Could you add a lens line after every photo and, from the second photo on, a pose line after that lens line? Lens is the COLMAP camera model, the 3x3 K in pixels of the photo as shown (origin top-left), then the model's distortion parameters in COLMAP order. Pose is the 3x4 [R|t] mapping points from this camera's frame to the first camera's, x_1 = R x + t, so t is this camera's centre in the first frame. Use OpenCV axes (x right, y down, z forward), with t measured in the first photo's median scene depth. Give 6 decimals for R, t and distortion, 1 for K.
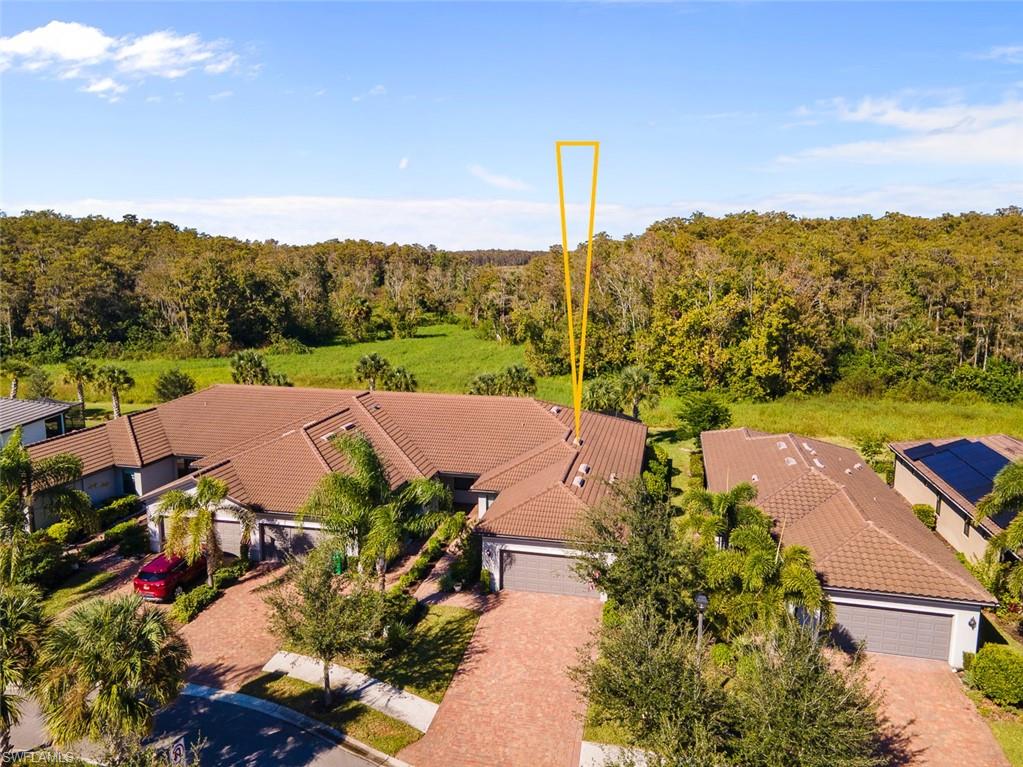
lens RADIAL K [[747.3, 0, 511.5], [0, 747.3, 383.5], [0, 0, 1]] dist [0.008823, 0.073626]
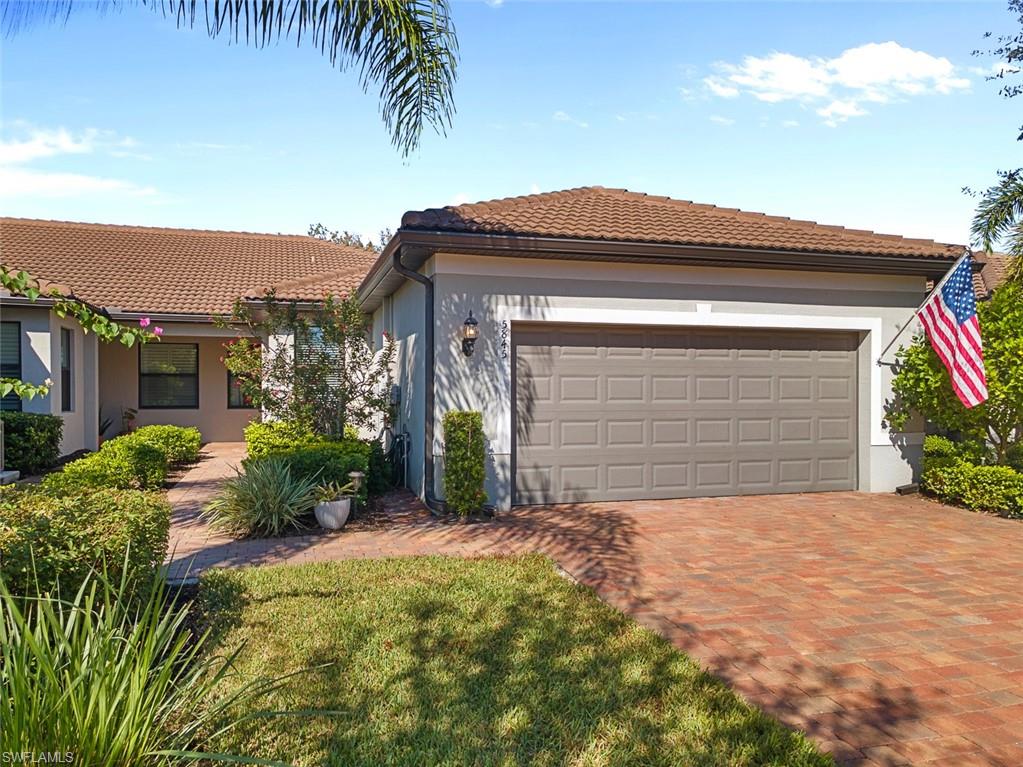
lens RADIAL K [[757.8, 0, 511.5], [0, 757.8, 383.5], [0, 0, 1]] dist [0.000621, -0.000114]
pose [[0.873986, 0.000387, 0.485951, -0.162762], [0.088017, 0.983334, -0.159082, 0.342772], [-0.477914, 0.181807, 0.859386, 0.980938]]
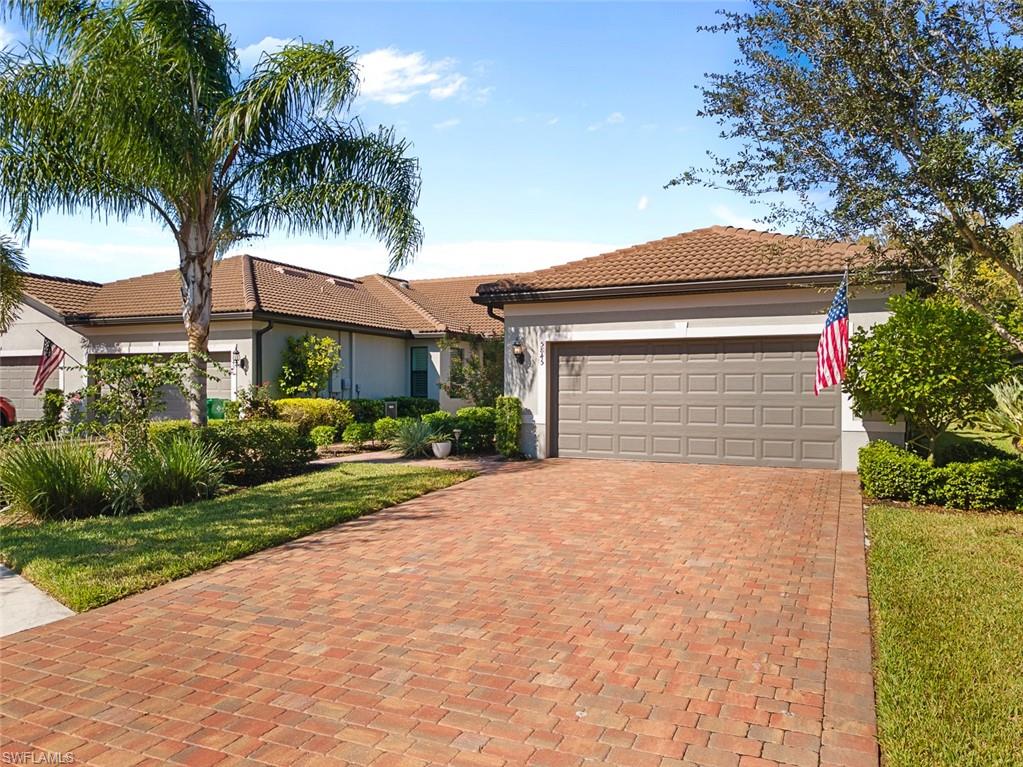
lens RADIAL K [[740.7, 0, 511.5], [0, 740.7, 383.5], [0, 0, 1]] dist [0.033477, 0.009059]
pose [[0.976687, -0.004090, -0.214628, 0.058927], [-0.034518, 0.983816, -0.175827, 0.380823], [0.211874, 0.179136, 0.960739, 0.780678]]
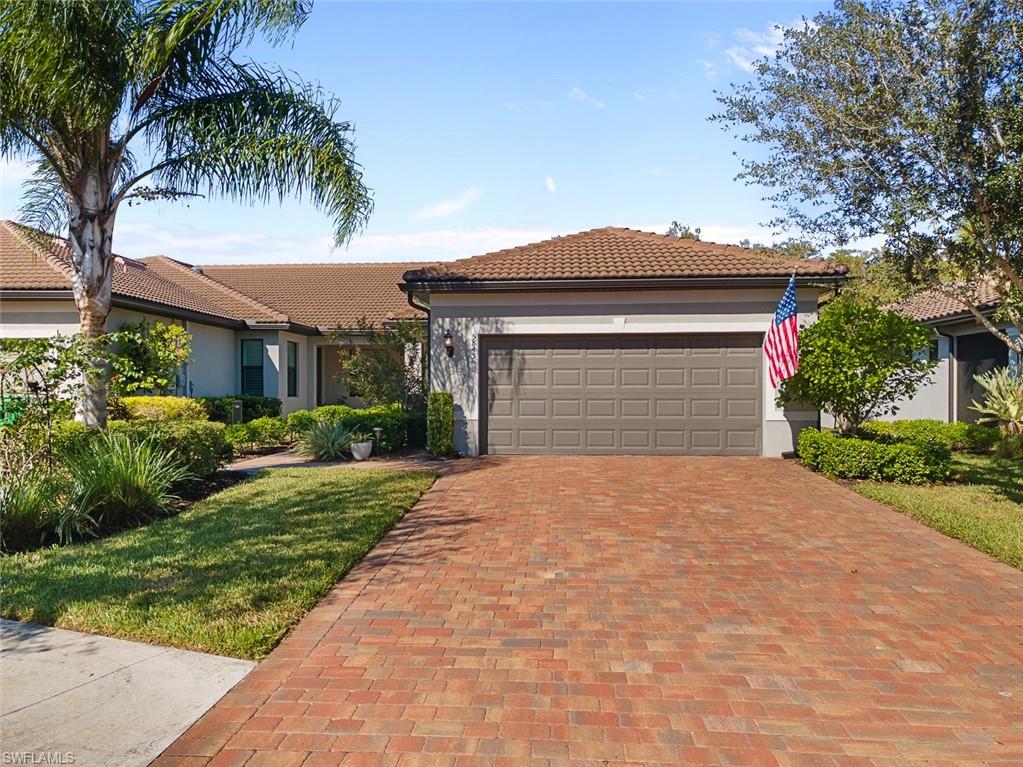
lens RADIAL K [[747.3, 0, 511.5], [0, 747.3, 383.5], [0, 0, 1]] dist [0.008823, 0.073626]
pose [[0.990484, -0.004067, 0.137565, -0.062126], [0.028856, 0.983482, -0.178689, 0.382603], [-0.134566, 0.180958, 0.974241, 0.792333]]
